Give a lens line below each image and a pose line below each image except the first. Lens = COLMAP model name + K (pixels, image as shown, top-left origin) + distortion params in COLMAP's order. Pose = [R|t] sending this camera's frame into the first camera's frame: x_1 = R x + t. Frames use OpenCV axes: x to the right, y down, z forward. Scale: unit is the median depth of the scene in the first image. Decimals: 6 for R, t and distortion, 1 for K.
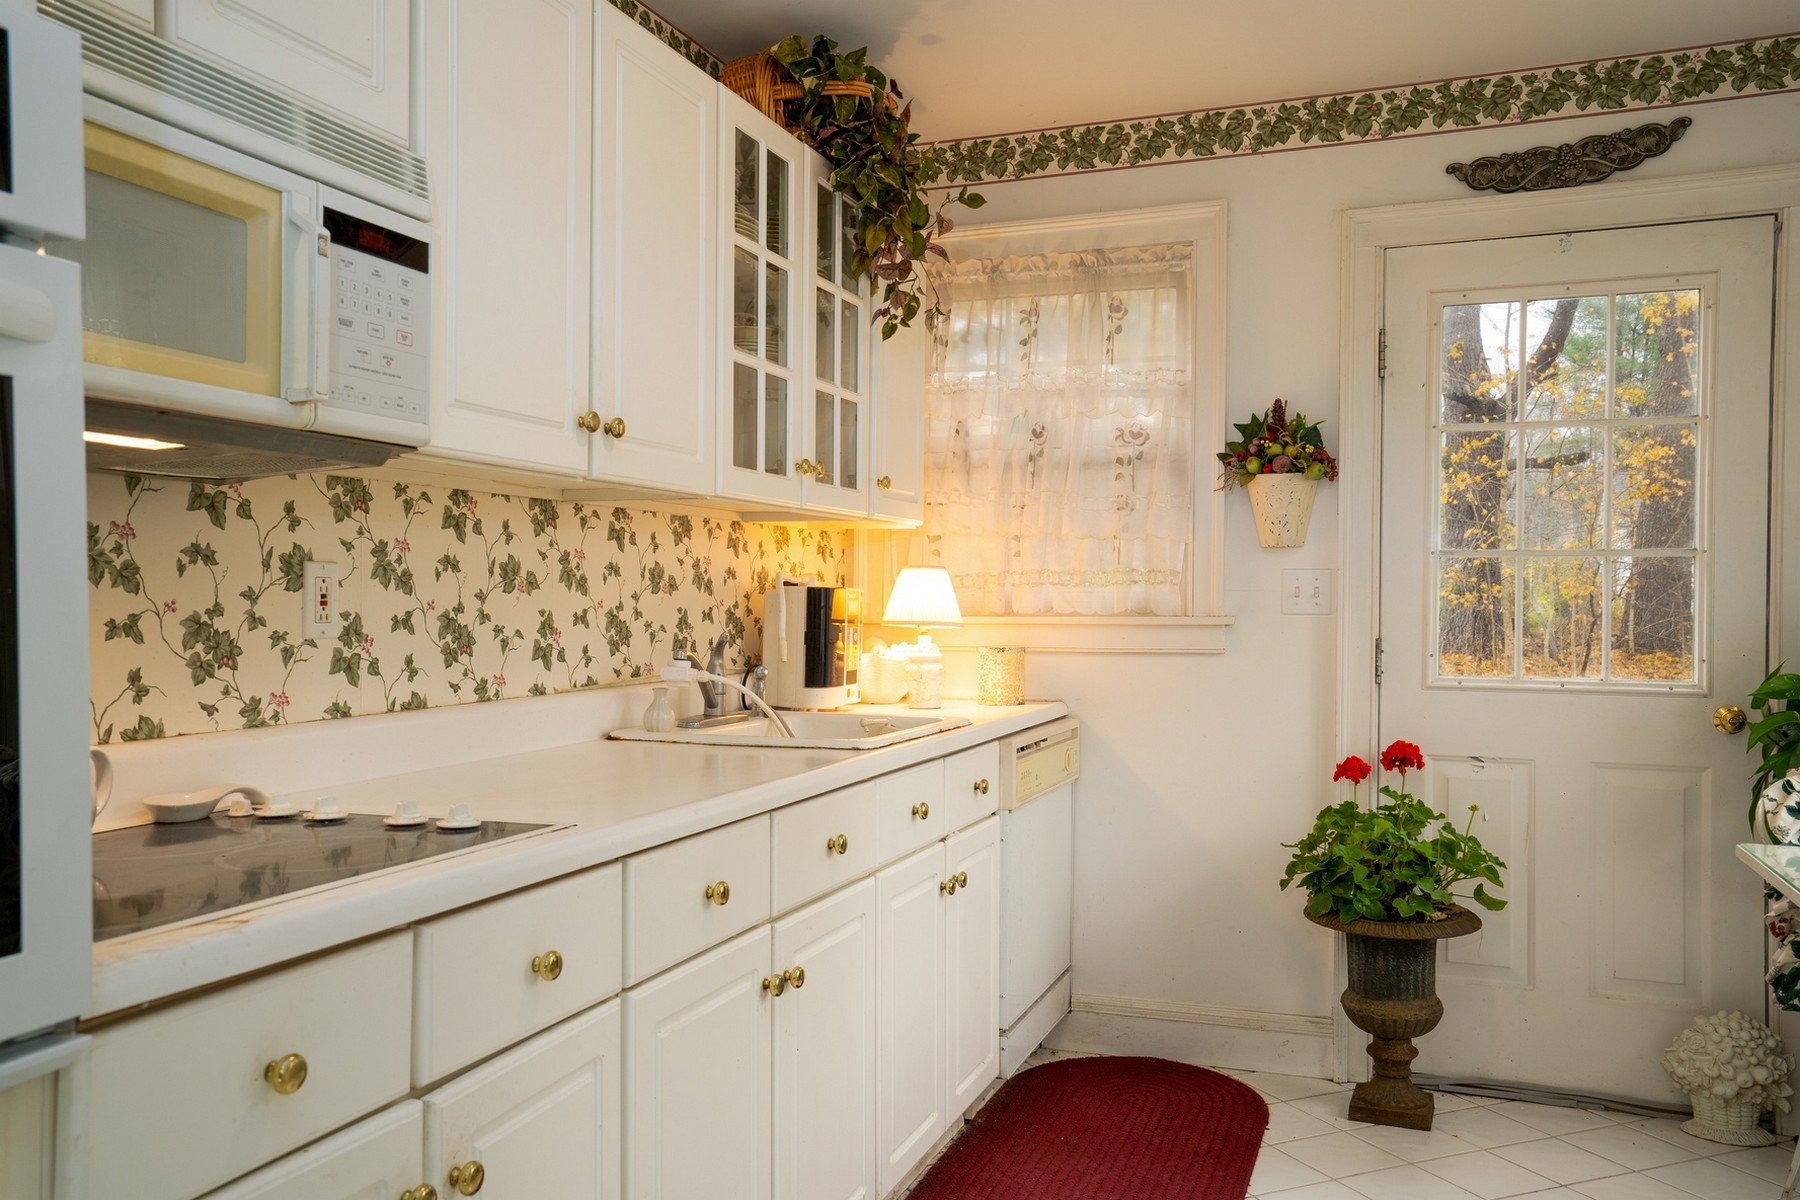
lens RADIAL K [[1476.0, 0, 897.2], [0, 1476.0, 608.1], [0, 0, 1]] dist [0.055181, 0.006901]
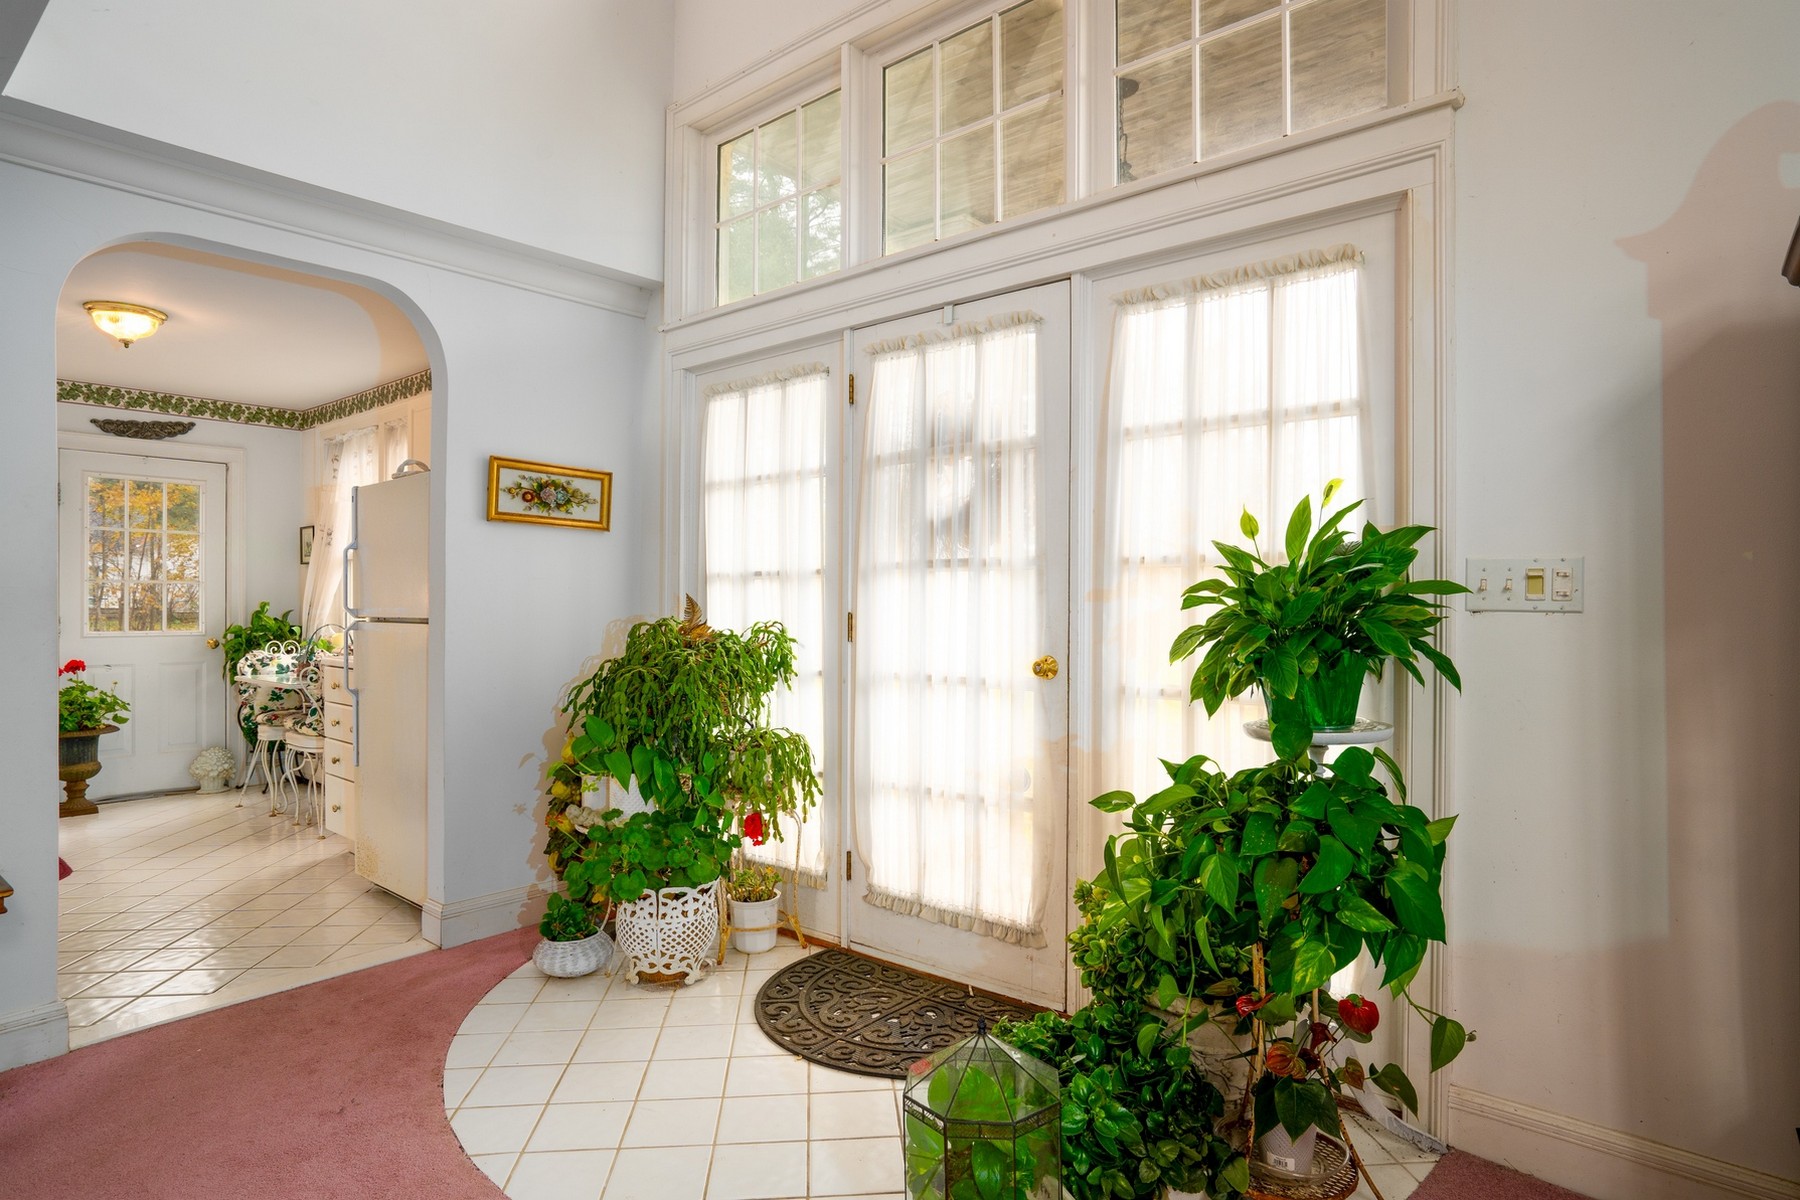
lens RADIAL K [[1000.7, 0, 897.8], [0, 1000.7, 607.6], [0, 0, 1]] dist [-0.000232, 0.000051]
pose [[0.347636, -0.006412, 0.937608, -0.720072], [0.010187, 0.999943, 0.003061, 0.015898], [-0.937574, 0.008487, 0.347681, -0.805517]]
